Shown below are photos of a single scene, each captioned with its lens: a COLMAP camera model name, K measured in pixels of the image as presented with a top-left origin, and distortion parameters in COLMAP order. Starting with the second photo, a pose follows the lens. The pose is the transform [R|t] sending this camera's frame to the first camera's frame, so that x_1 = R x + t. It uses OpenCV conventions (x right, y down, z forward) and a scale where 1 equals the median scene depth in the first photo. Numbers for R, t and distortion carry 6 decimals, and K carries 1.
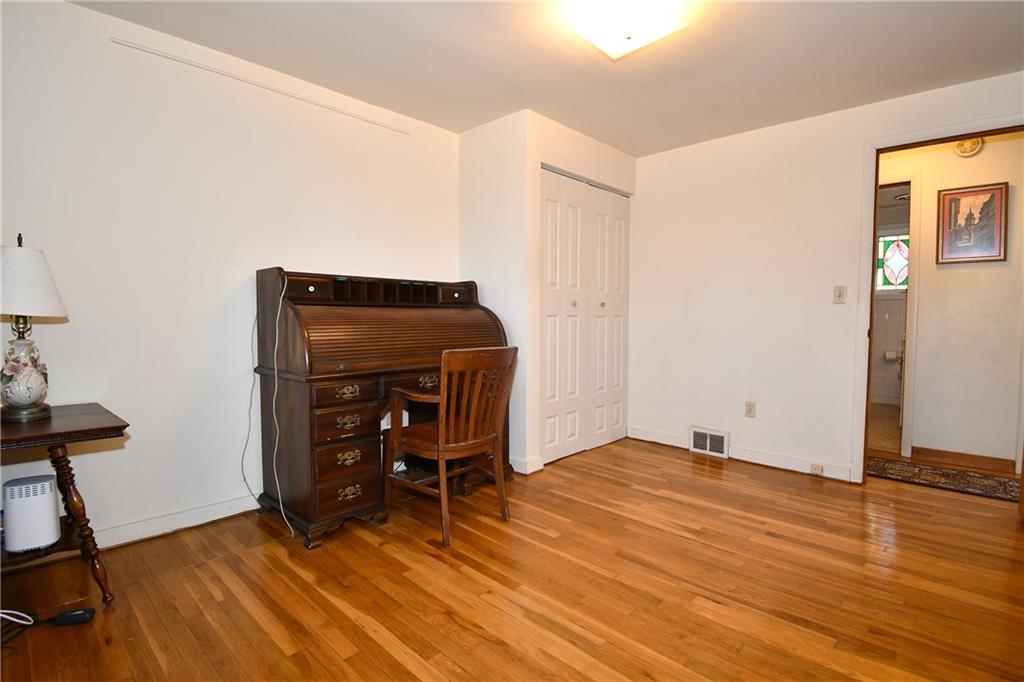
lens RADIAL K [[495.4, 0, 512.0], [0, 495.4, 341.0], [0, 0, 1]] dist [-0.001487, -0.000241]
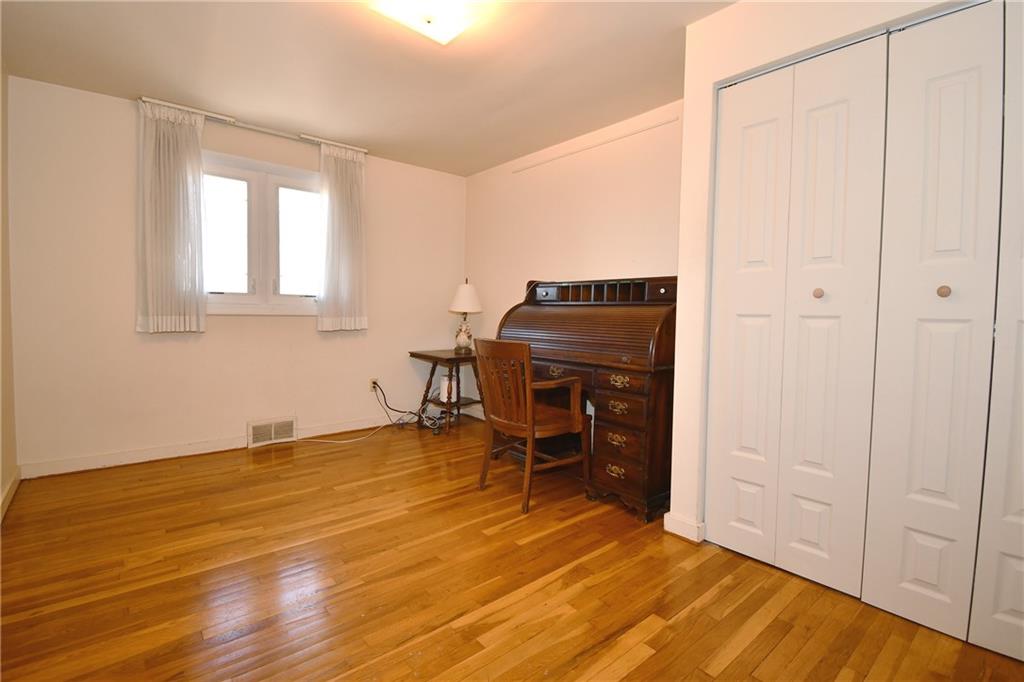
lens RADIAL K [[474.7, 0, 511.0], [0, 474.7, 336.2], [0, 0, 1]] dist [0.001900, 0.000061]
pose [[-0.110932, 0.043982, -0.992854, 0.935737], [-0.074542, 0.995838, 0.052443, -0.046739], [0.991029, 0.079827, -0.107191, 1.041521]]
